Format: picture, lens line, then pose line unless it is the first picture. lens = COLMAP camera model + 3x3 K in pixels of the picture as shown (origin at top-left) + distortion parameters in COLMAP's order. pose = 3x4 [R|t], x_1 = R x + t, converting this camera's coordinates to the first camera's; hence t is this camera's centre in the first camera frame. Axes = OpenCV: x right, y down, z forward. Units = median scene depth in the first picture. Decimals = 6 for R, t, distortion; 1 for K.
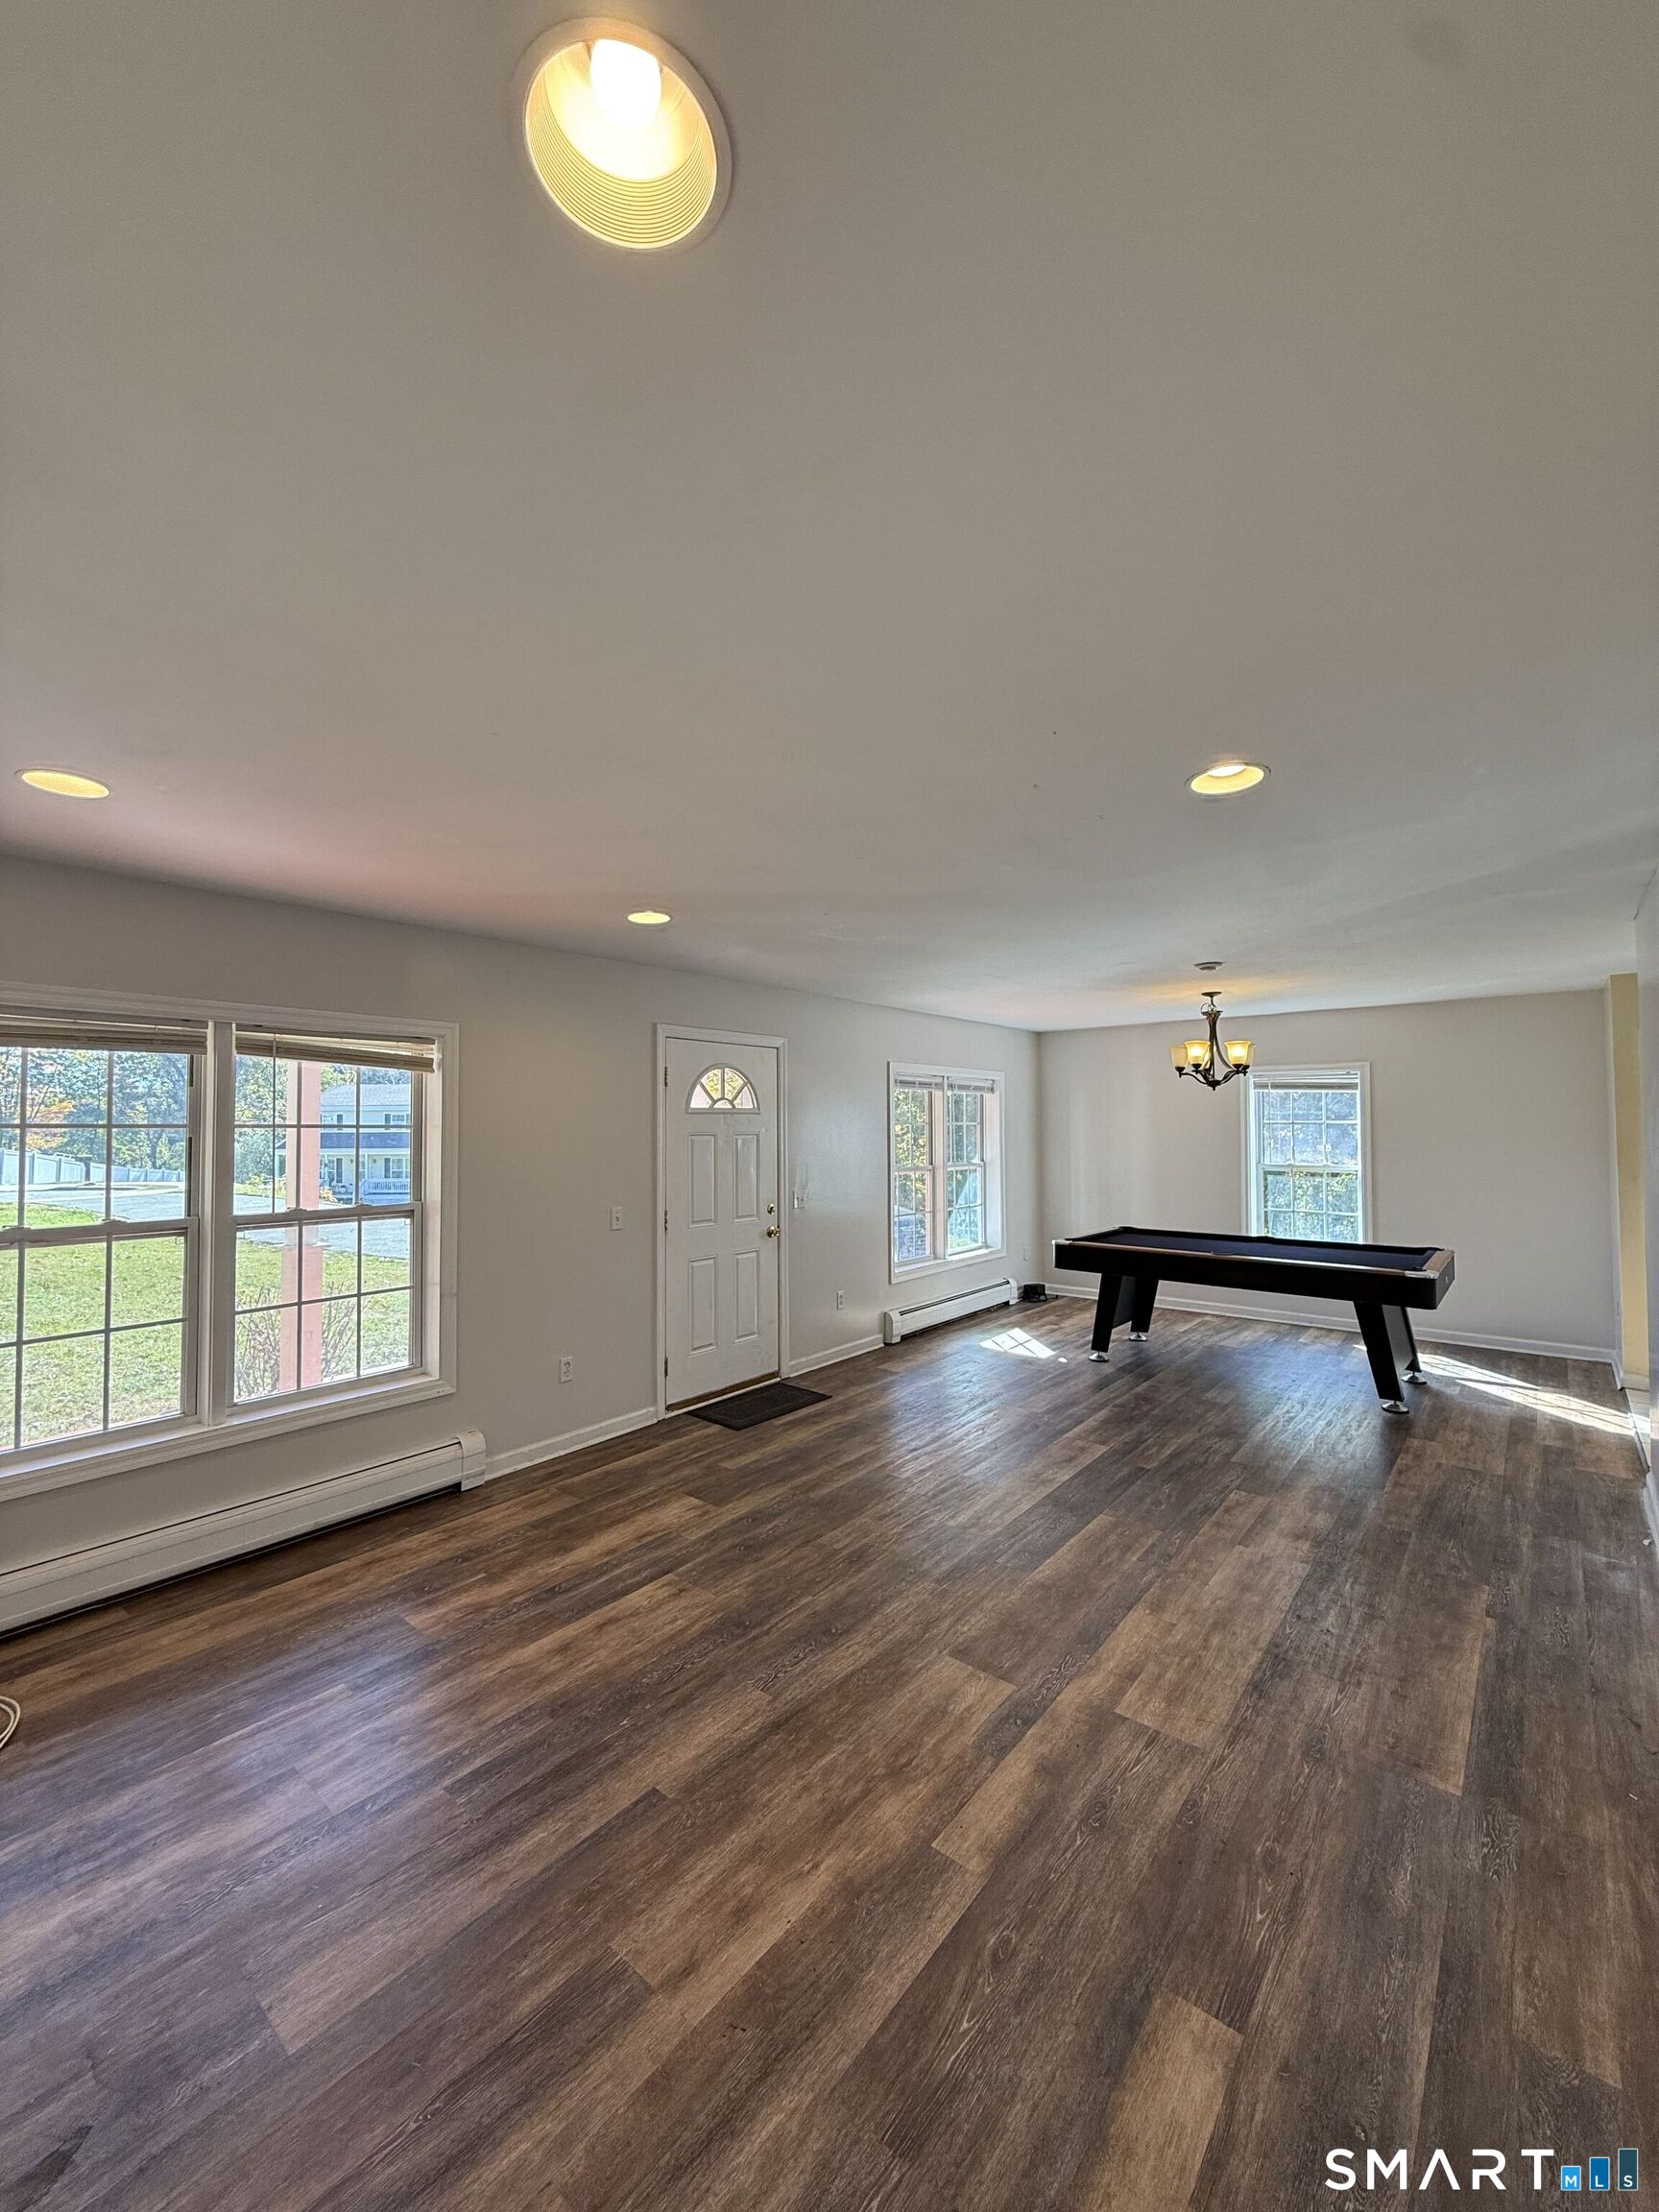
lens RADIAL K [[884.7, 0, 825.0], [0, 884.7, 1108.6], [0, 0, 1]] dist [-0.002344, 0.000618]
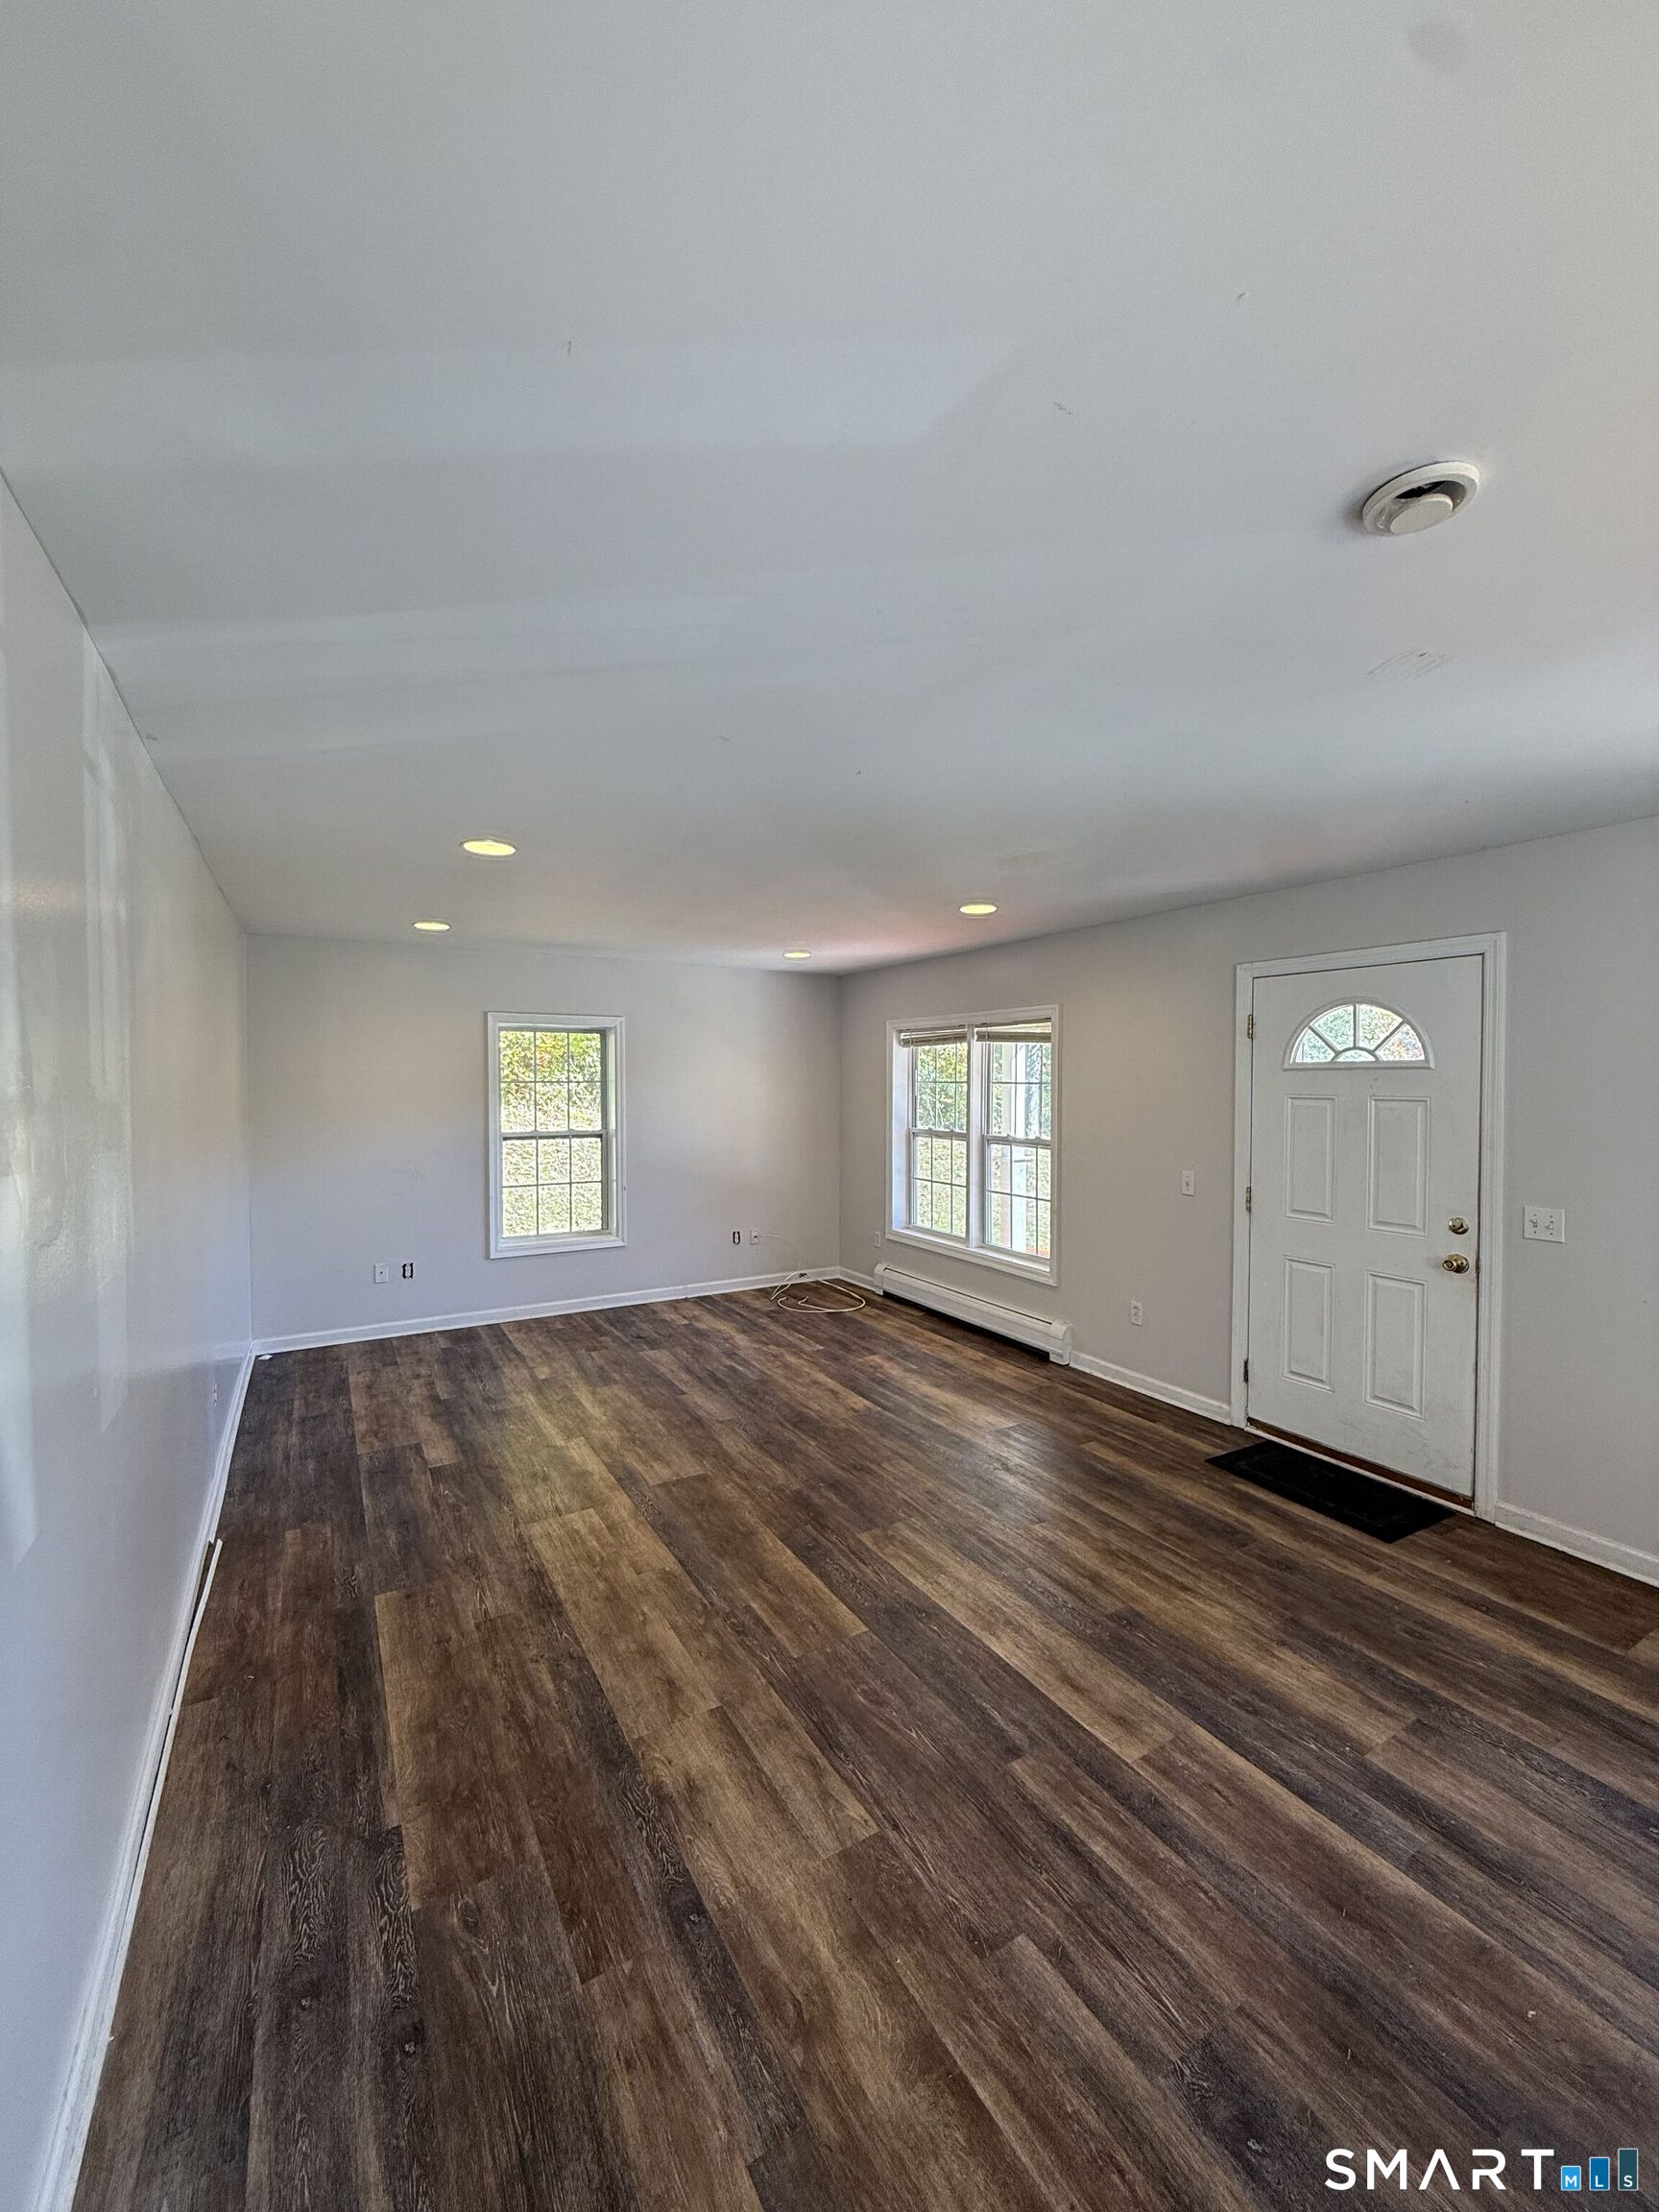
lens RADIAL K [[884.7, 0, 824.6], [0, 884.7, 1098.1], [0, 0, 1]] dist [-0.002344, 0.000618]
pose [[-0.351814, 0.026266, -0.935701, 1.172771], [0.020823, 0.999578, 0.020230, 0.009443], [0.935838, -0.012367, -0.352213, 1.451440]]
